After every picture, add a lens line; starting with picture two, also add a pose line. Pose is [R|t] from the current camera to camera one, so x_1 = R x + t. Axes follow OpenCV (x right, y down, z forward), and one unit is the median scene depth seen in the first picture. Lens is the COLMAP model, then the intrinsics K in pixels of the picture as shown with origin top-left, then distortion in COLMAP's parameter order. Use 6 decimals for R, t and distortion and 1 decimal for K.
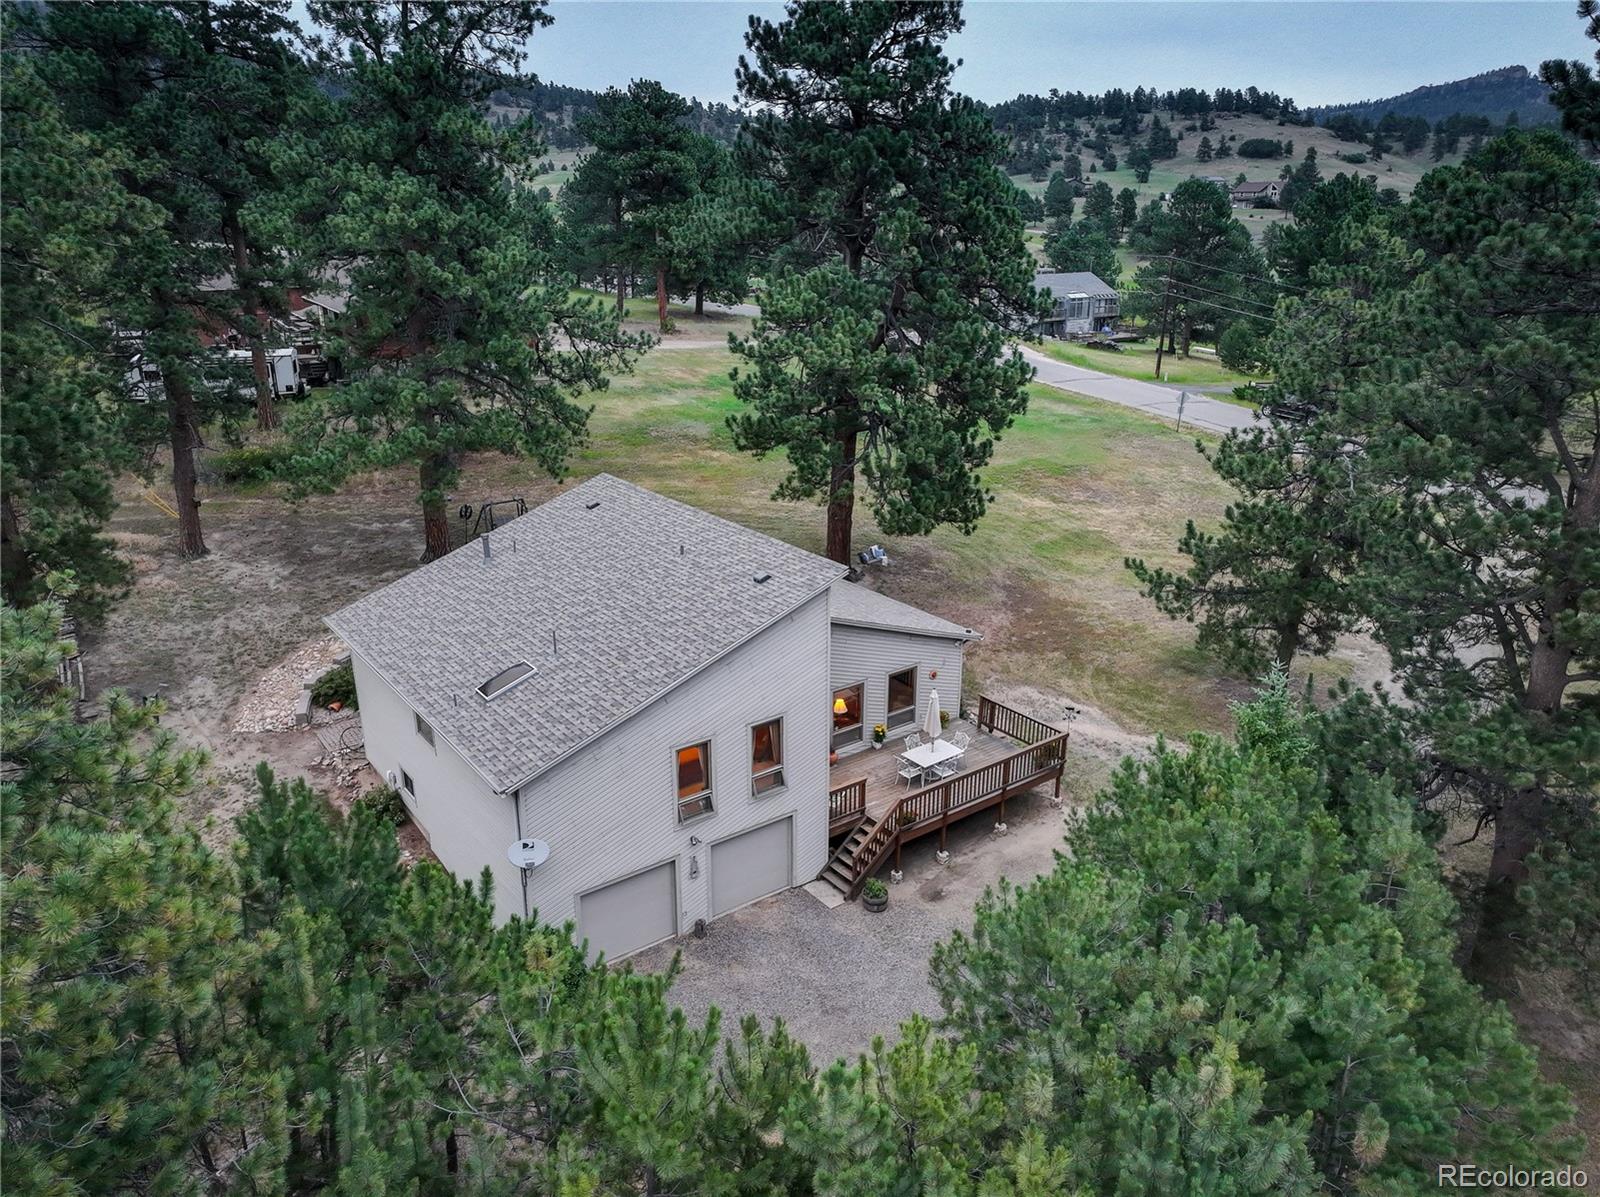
lens RADIAL K [[1125.9, 0, 793.4], [0, 1125.9, 601.5], [0, 0, 1]] dist [-0.002157, 0.024264]
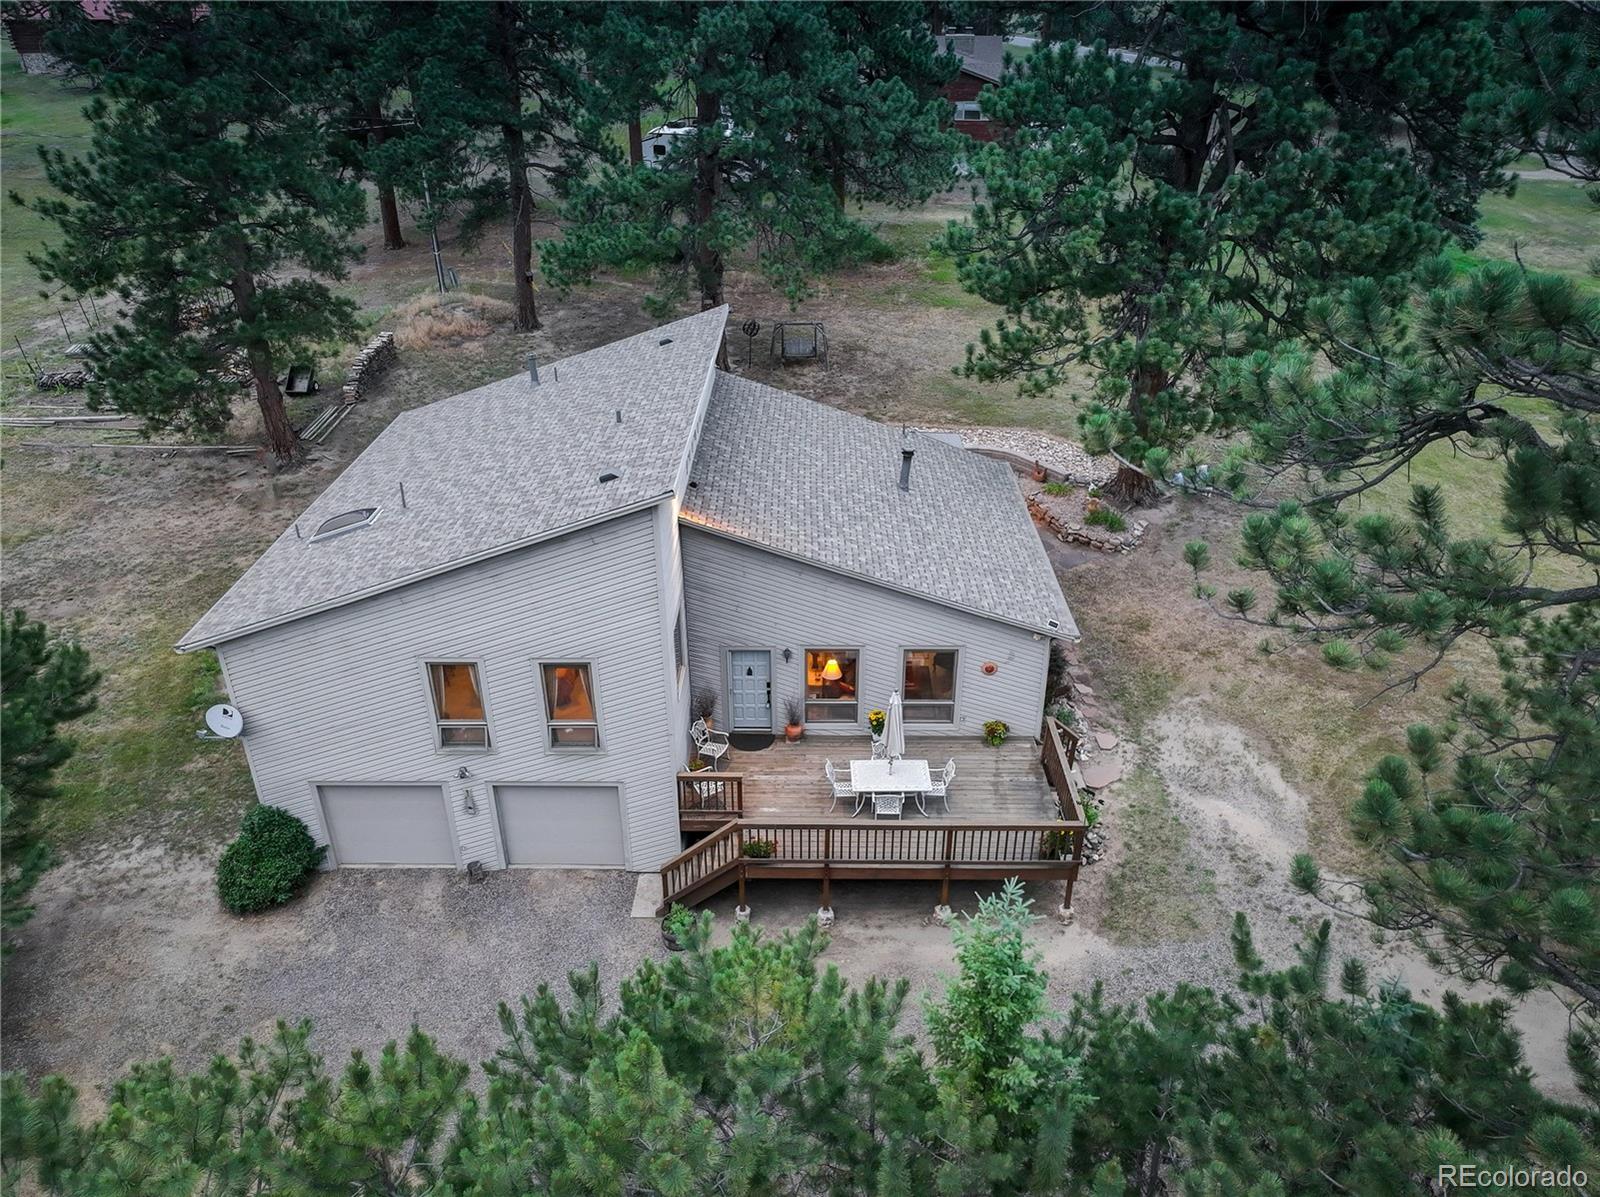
lens RADIAL K [[1125.9, 0, 793.4], [0, 1125.9, 601.5], [0, 0, 1]] dist [-0.002157, 0.024264]
pose [[0.793281, 0.285859, -0.537578, 0.455152], [-0.198915, 0.956162, 0.214912, -0.116056], [0.575447, -0.063553, 0.815366, 0.433953]]
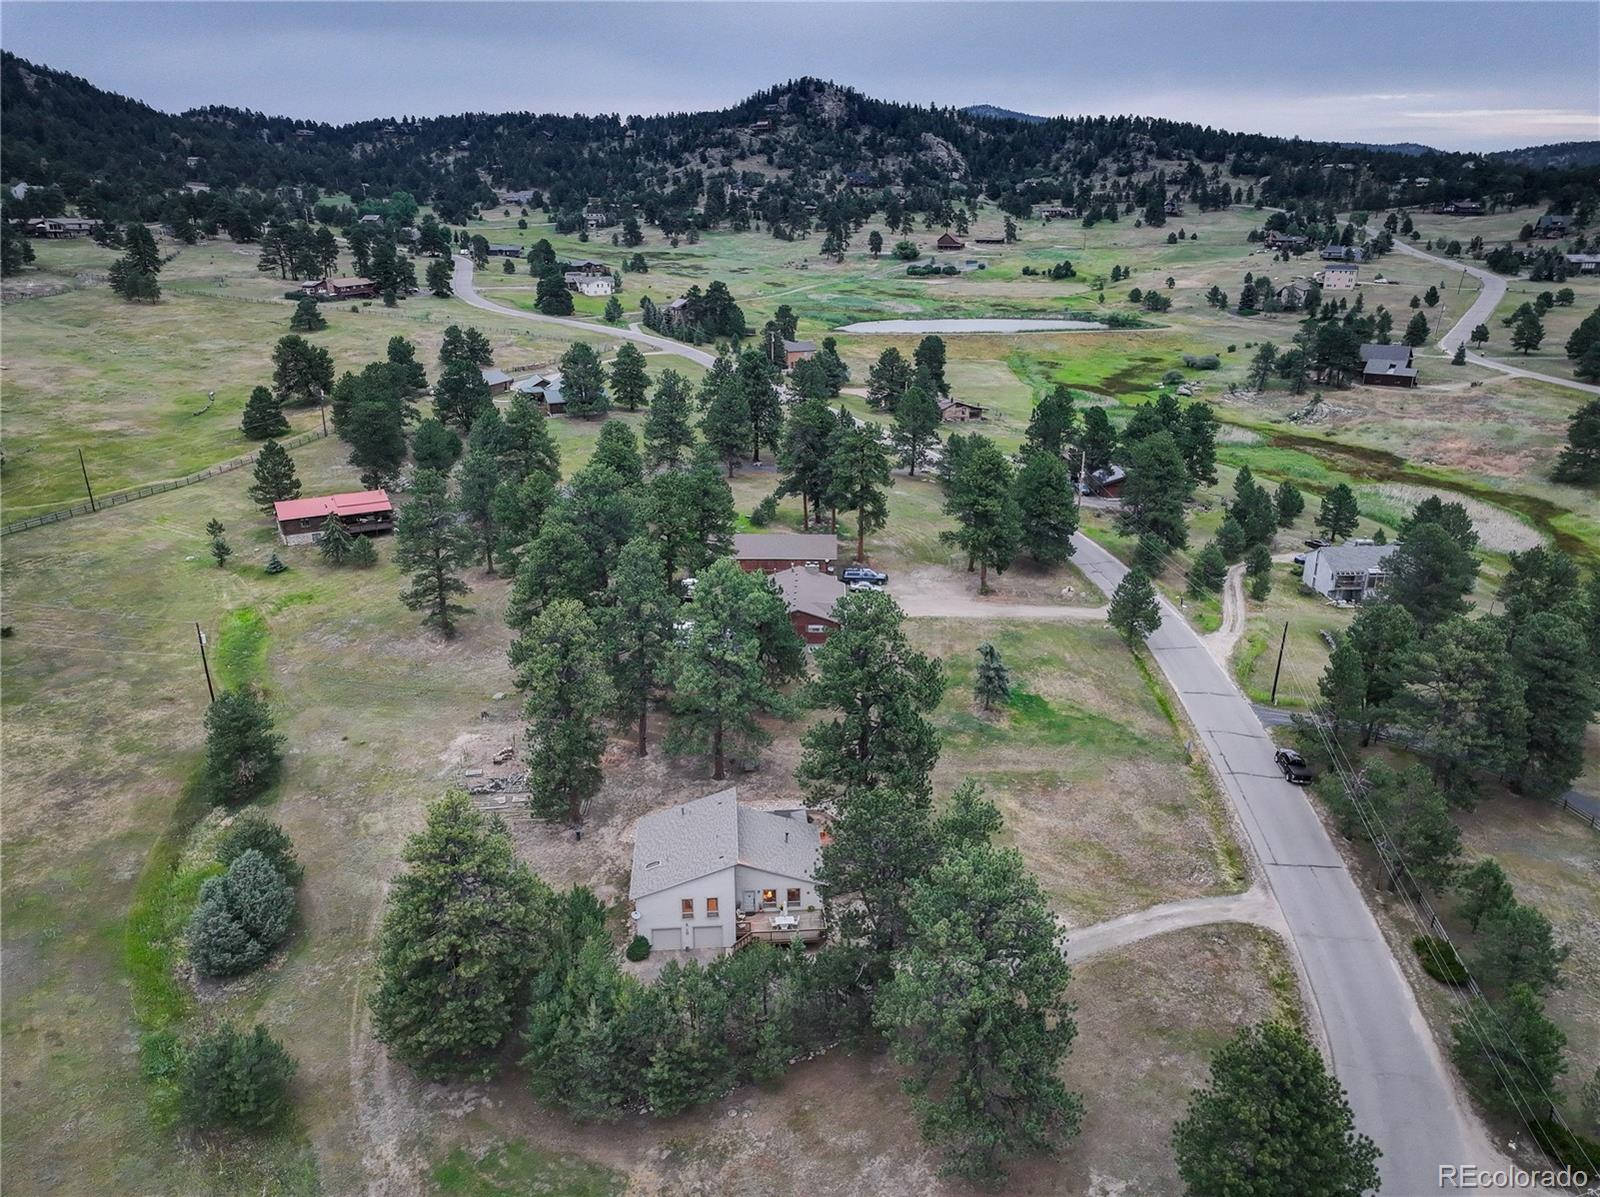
lens RADIAL K [[1125.9, 0, 793.4], [0, 1125.9, 601.5], [0, 0, 1]] dist [-0.002157, 0.024264]
pose [[0.843138, 0.177252, -0.507642, 1.645130], [-0.173631, 0.983277, 0.054945, -0.944426], [0.508892, 0.041817, 0.859814, -1.744897]]
